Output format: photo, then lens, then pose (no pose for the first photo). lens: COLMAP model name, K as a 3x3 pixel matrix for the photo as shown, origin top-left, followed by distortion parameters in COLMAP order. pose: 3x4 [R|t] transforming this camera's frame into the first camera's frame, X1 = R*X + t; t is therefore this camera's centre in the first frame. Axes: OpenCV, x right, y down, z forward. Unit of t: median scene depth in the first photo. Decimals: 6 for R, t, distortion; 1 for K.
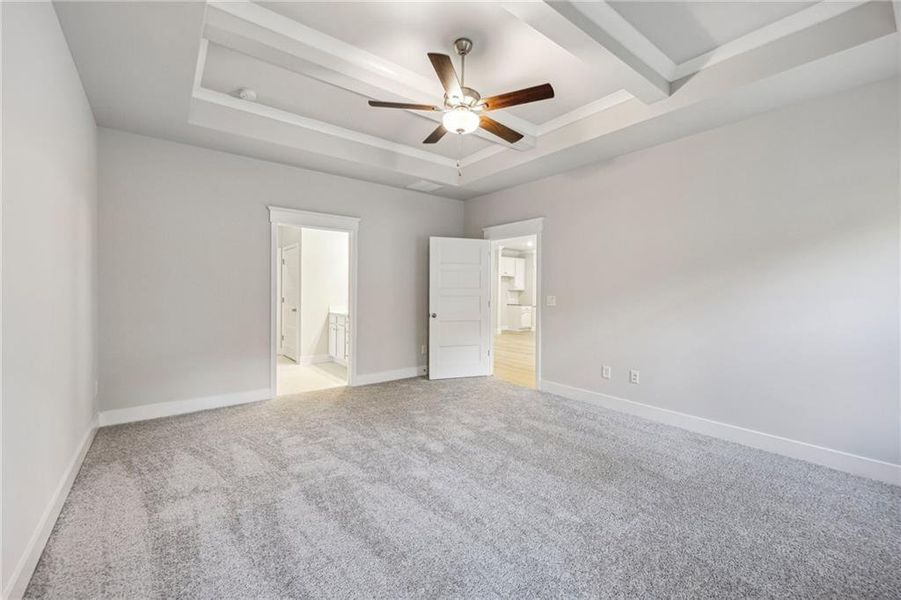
lens RADIAL K [[372.4, 0, 450.9], [0, 372.4, 294.6], [0, 0, 1]] dist [0.000541, -0.000067]
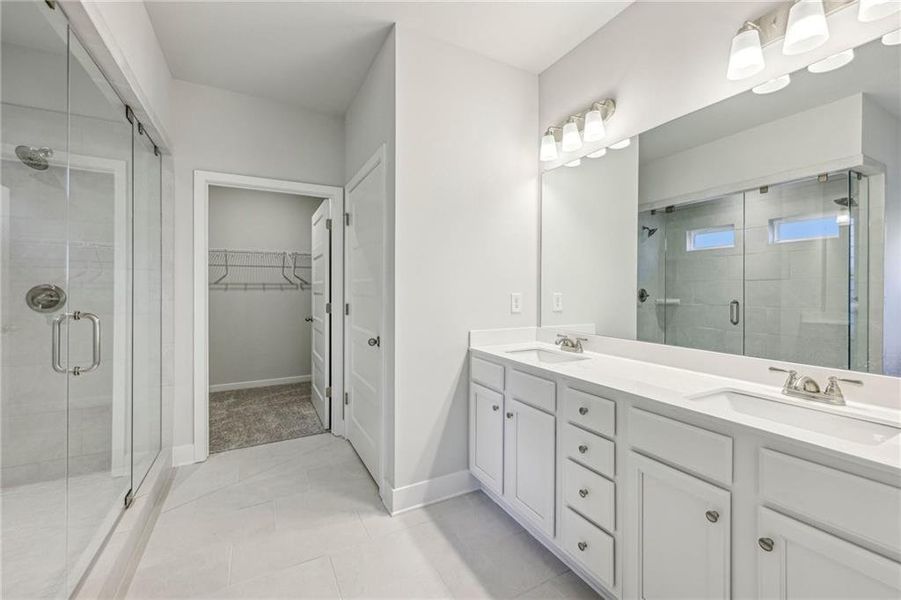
lens RADIAL K [[372.4, 0, 450.9], [0, 372.4, 294.6], [0, 0, 1]] dist [0.000541, -0.000067]
pose [[0.985490, 0.004768, -0.169667, -0.287146], [-0.003323, 0.999956, 0.008805, -0.006542], [0.169701, -0.008113, 0.985462, 0.659135]]
